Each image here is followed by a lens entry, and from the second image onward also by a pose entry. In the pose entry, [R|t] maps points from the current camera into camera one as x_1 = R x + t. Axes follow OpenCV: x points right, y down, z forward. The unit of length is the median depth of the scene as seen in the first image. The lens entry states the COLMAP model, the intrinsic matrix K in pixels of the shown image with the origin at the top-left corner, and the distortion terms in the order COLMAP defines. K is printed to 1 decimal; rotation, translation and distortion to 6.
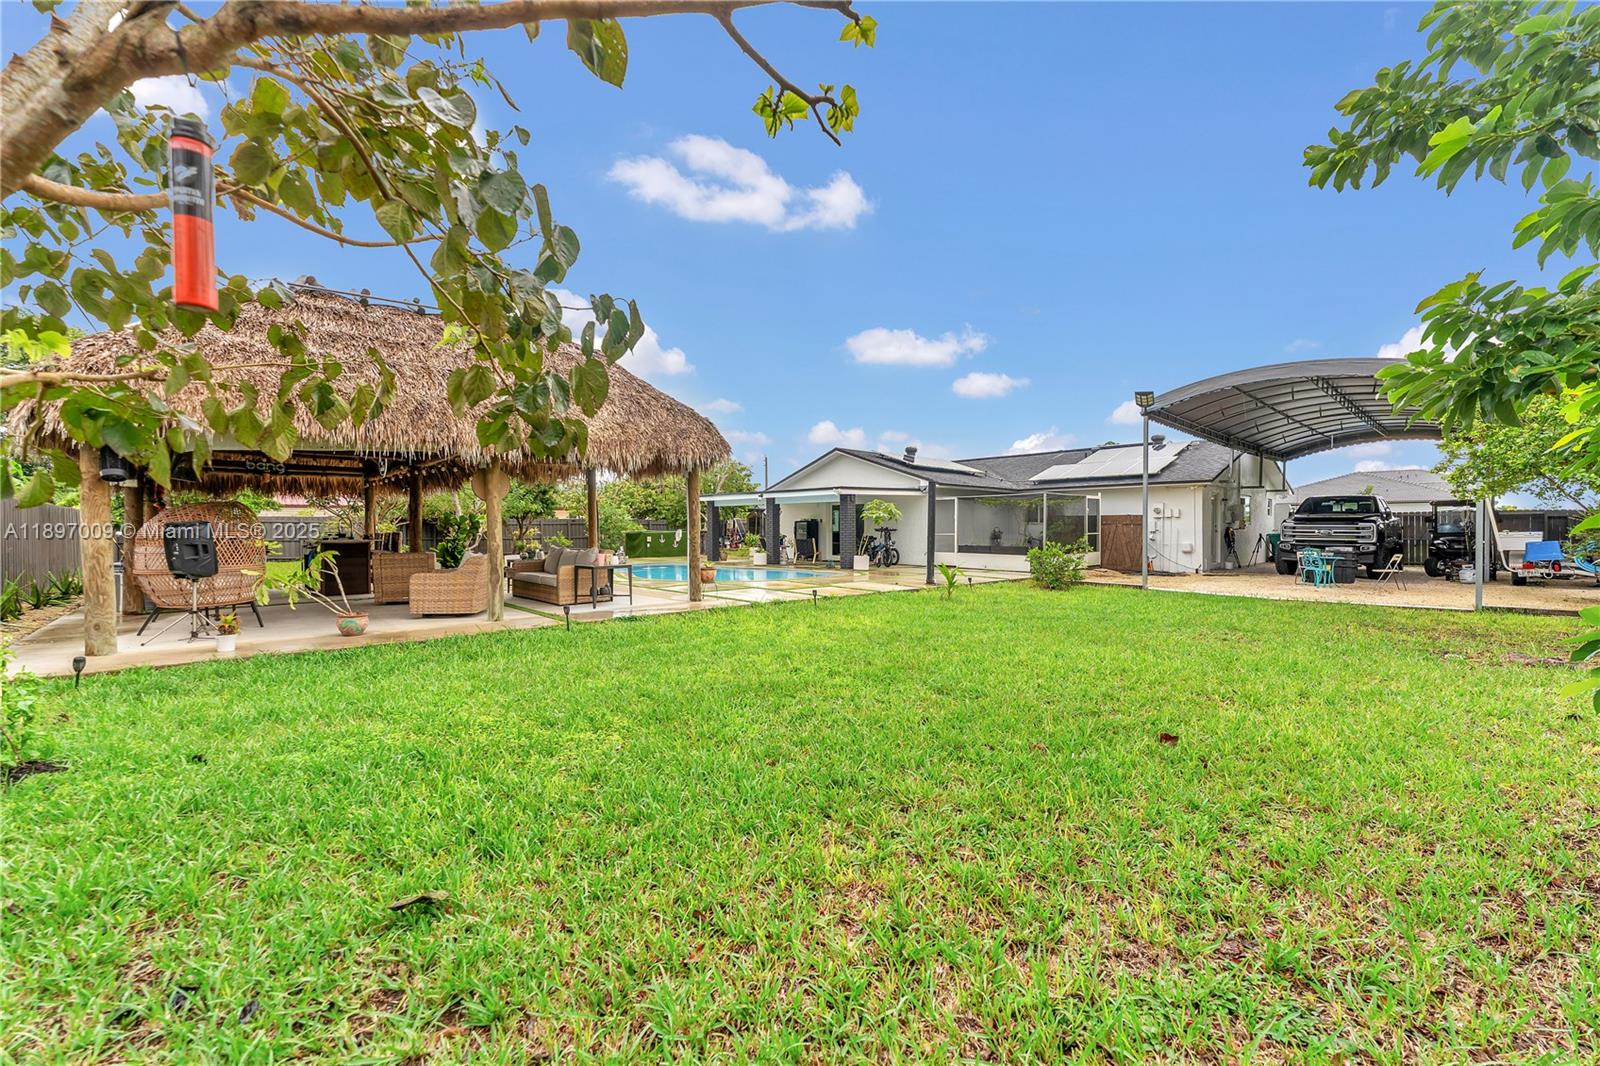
lens RADIAL K [[655.5, 0, 804.7], [0, 655.5, 530.3], [0, 0, 1]] dist [-0.000116, 0.000467]
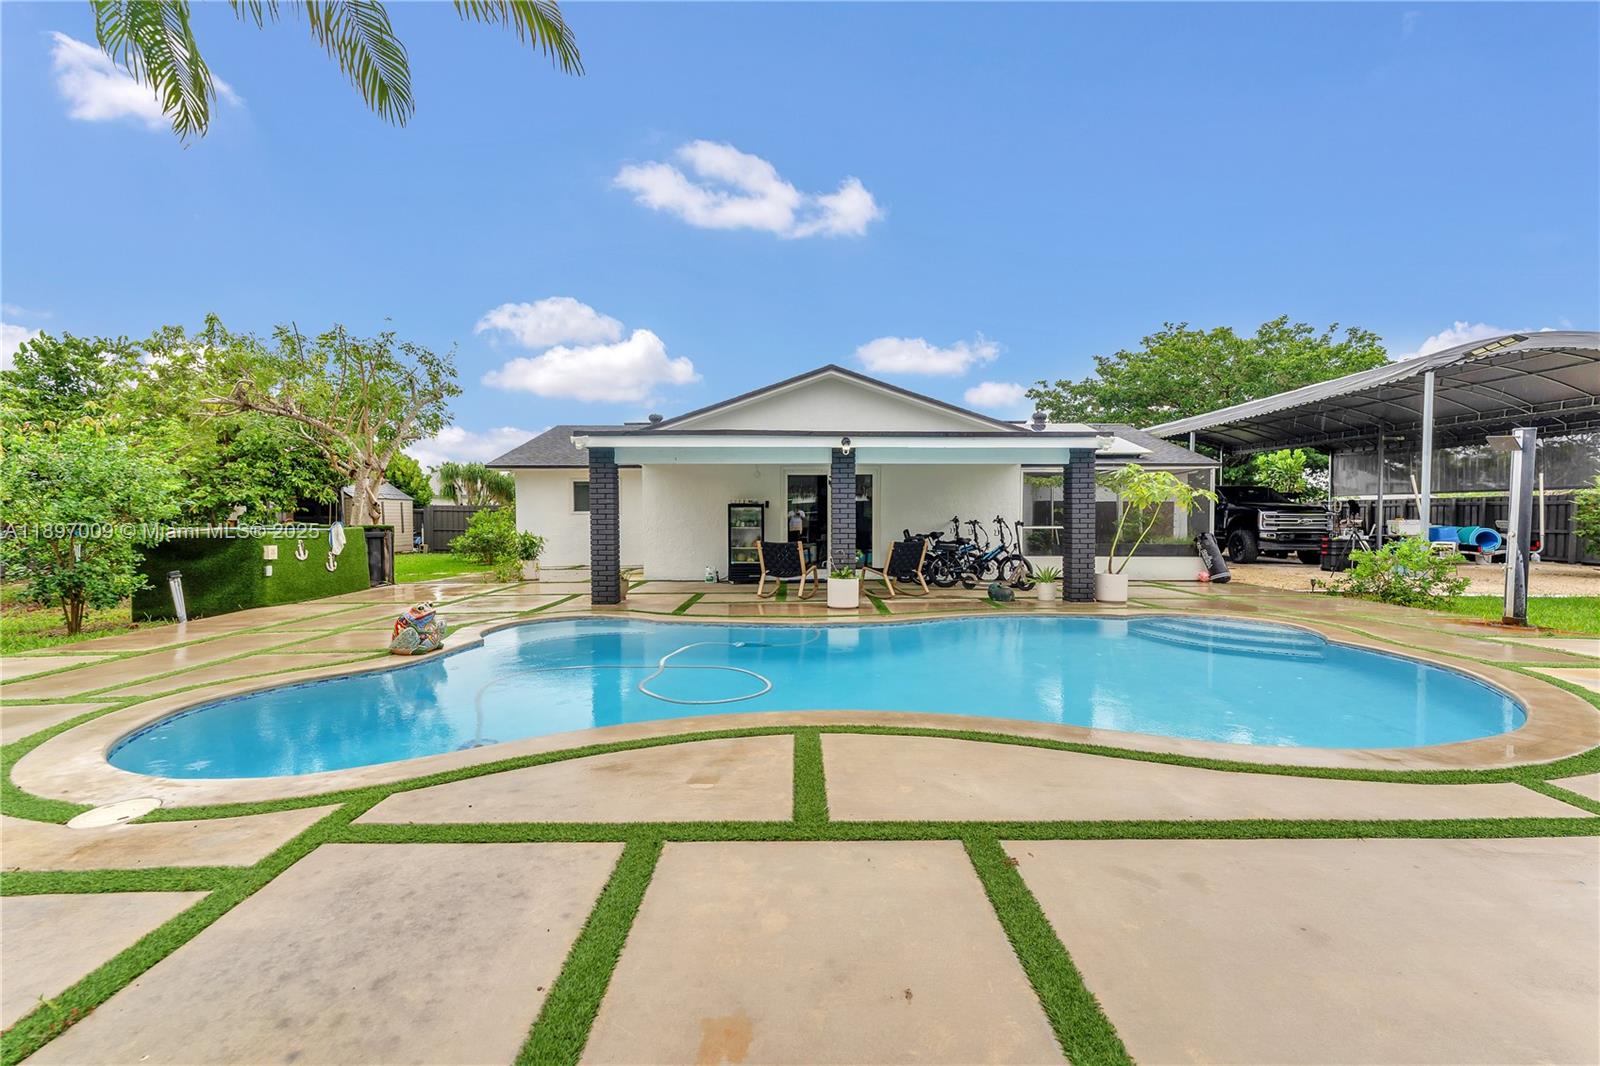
lens RADIAL K [[655.5, 0, 792.6], [0, 655.5, 528.7], [0, 0, 1]] dist [-0.000116, 0.000467]
pose [[0.676854, -0.014062, 0.735983, -0.388908], [0.005410, 0.999886, 0.014129, -0.002833], [-0.736097, -0.005581, 0.676853, 0.728556]]
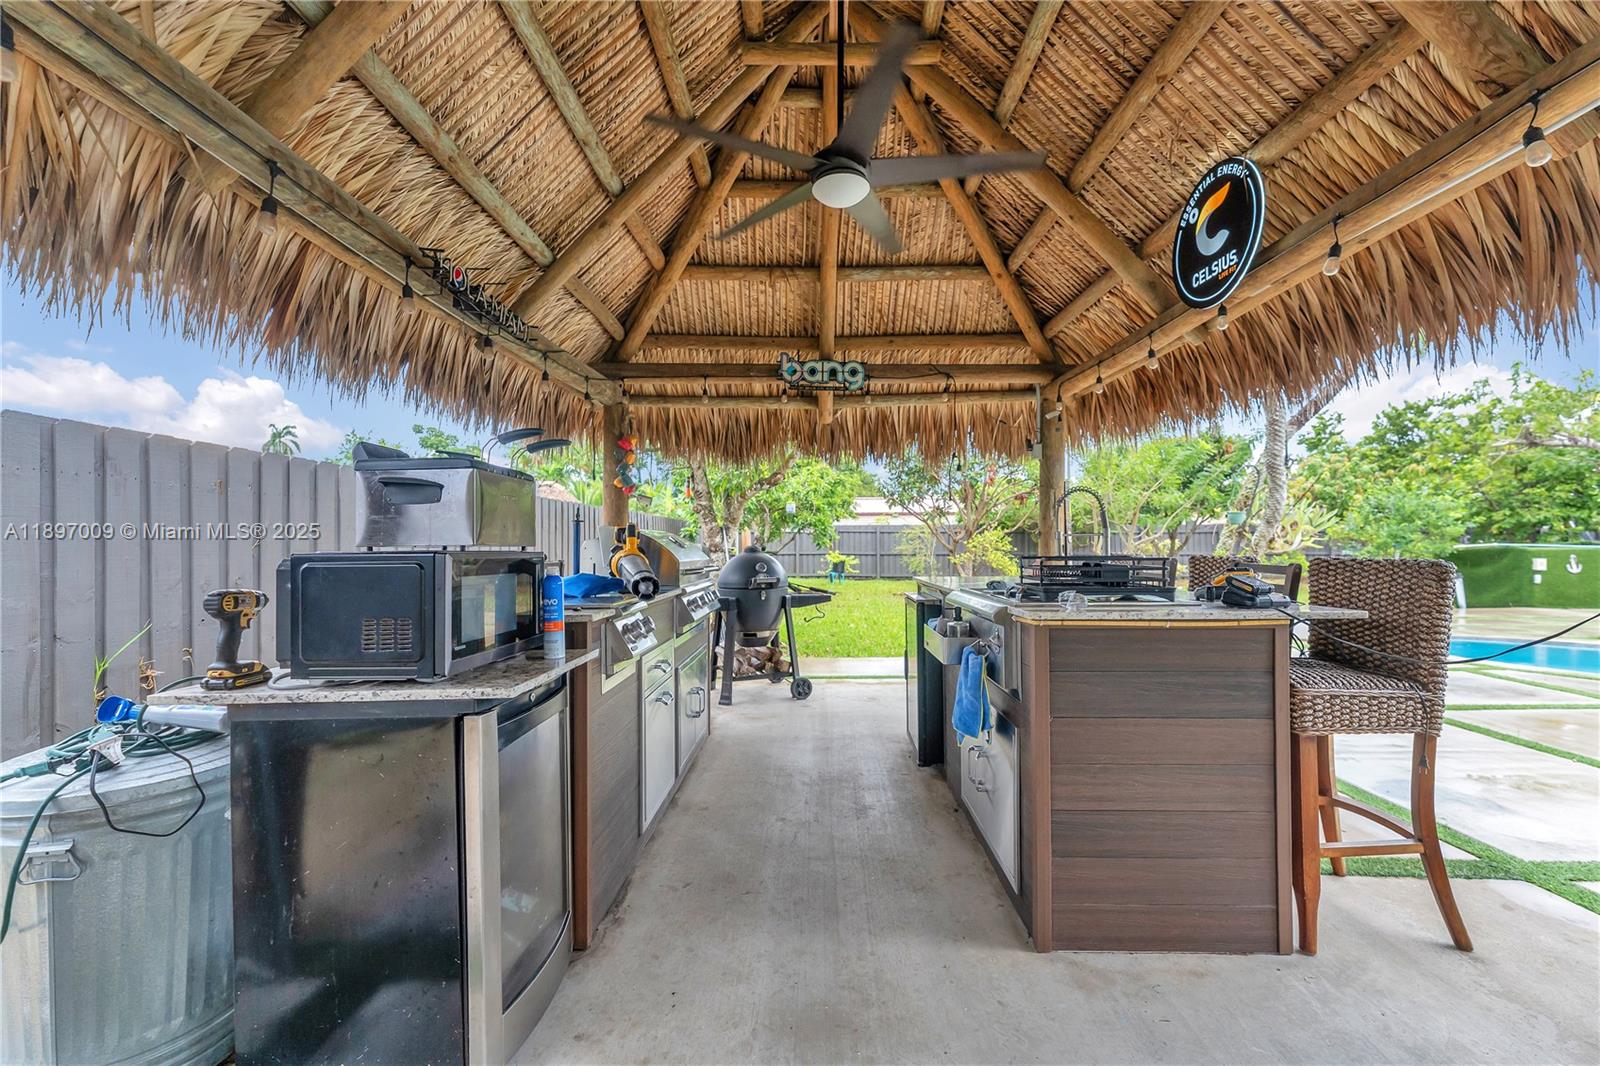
lens RADIAL K [[655.5, 0, 796.4], [0, 655.5, 531.9], [0, 0, 1]] dist [-0.000116, 0.000467]
pose [[0.718279, -0.006749, -0.695722, -0.367113], [-0.002826, 0.999916, -0.012618, -0.001068], [0.695749, 0.011030, 0.718200, 0.462399]]
